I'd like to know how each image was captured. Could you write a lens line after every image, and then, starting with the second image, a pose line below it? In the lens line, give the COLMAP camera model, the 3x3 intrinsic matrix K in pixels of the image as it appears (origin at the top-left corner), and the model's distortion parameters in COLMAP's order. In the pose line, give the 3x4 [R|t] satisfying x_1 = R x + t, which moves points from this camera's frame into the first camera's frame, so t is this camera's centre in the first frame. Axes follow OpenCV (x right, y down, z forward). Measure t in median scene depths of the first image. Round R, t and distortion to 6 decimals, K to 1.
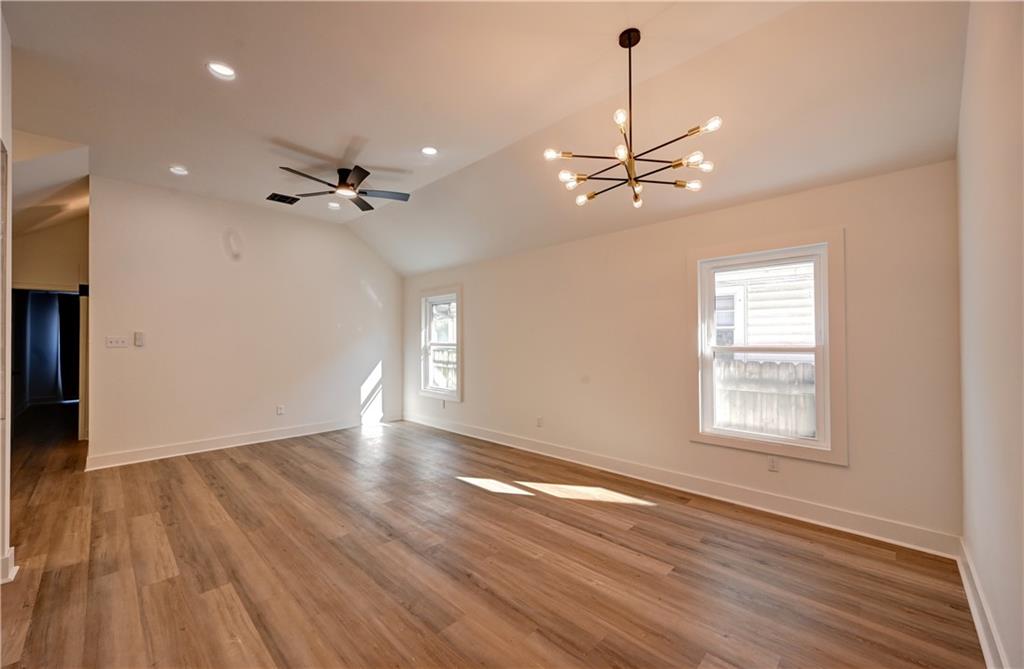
lens RADIAL K [[398.9, 0, 511.5], [0, 398.9, 336.6], [0, 0, 1]] dist [-0.014666, 0.000612]
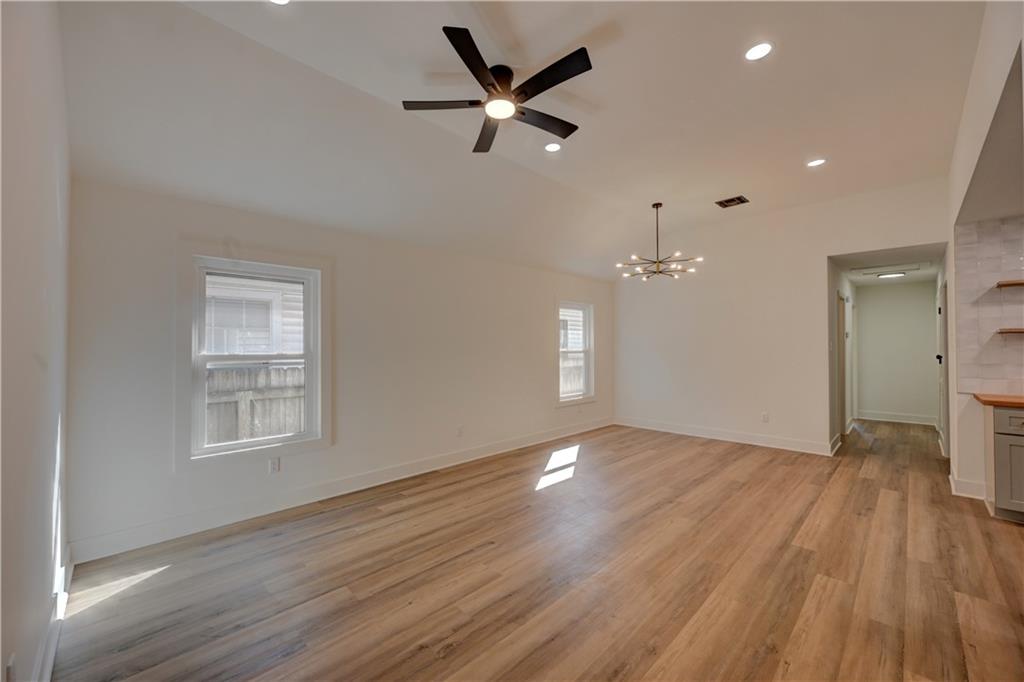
lens RADIAL K [[401.9, 0, 511.3], [0, 401.9, 341.4], [0, 0, 1]] dist [0.001182, -0.000257]
pose [[0.019828, 0.013863, 0.999707, -1.778221], [-0.009119, 0.999865, -0.013684, 0.011619], [-0.999762, -0.008845, 0.019951, 1.649950]]
